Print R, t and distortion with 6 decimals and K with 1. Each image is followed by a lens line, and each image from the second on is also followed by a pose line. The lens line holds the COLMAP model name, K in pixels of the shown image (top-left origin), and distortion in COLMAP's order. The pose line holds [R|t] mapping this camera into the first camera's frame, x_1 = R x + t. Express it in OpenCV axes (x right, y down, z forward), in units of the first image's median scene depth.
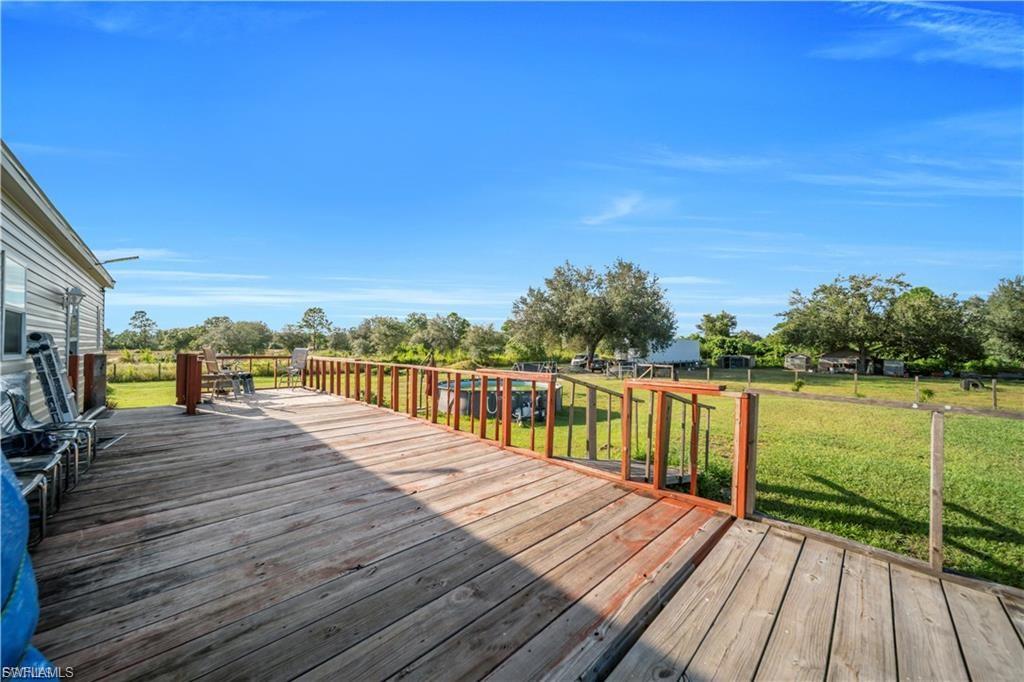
lens RADIAL K [[351.6, 0, 512.2], [0, 351.6, 347.0], [0, 0, 1]] dist [0.000328, -0.002267]
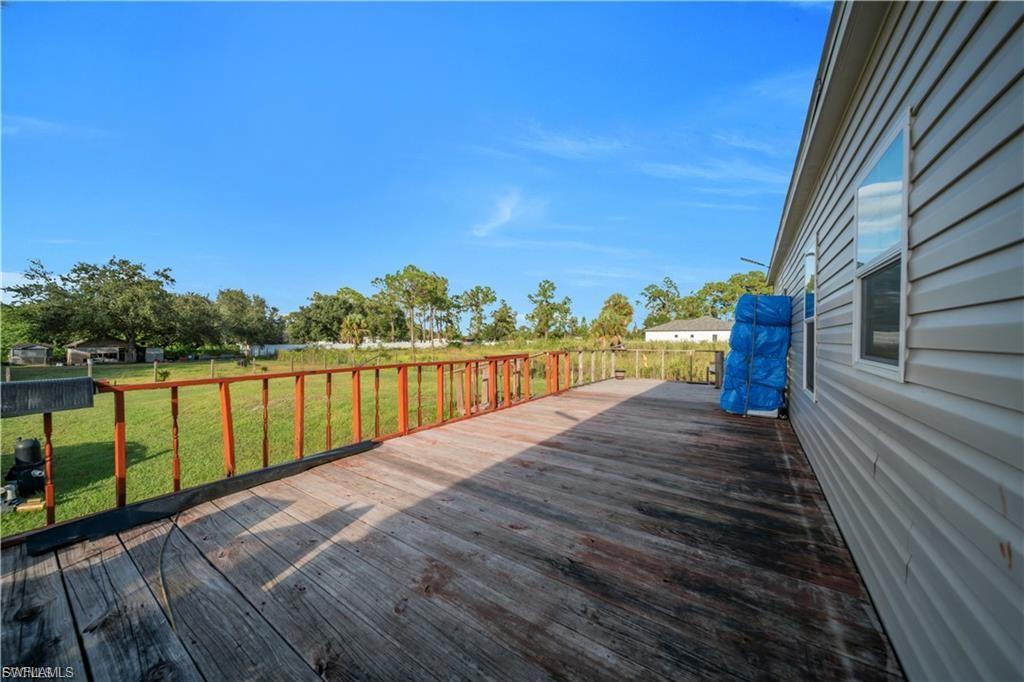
lens RADIAL K [[351.6, 0, 514.1], [0, 351.6, 340.2], [0, 0, 1]] dist [0.000328, -0.002267]
pose [[-0.191986, -0.011750, 0.981327, -0.158175], [-0.004917, 0.999927, 0.011011, -0.002246], [-0.981385, -0.002712, -0.192029, 0.136244]]
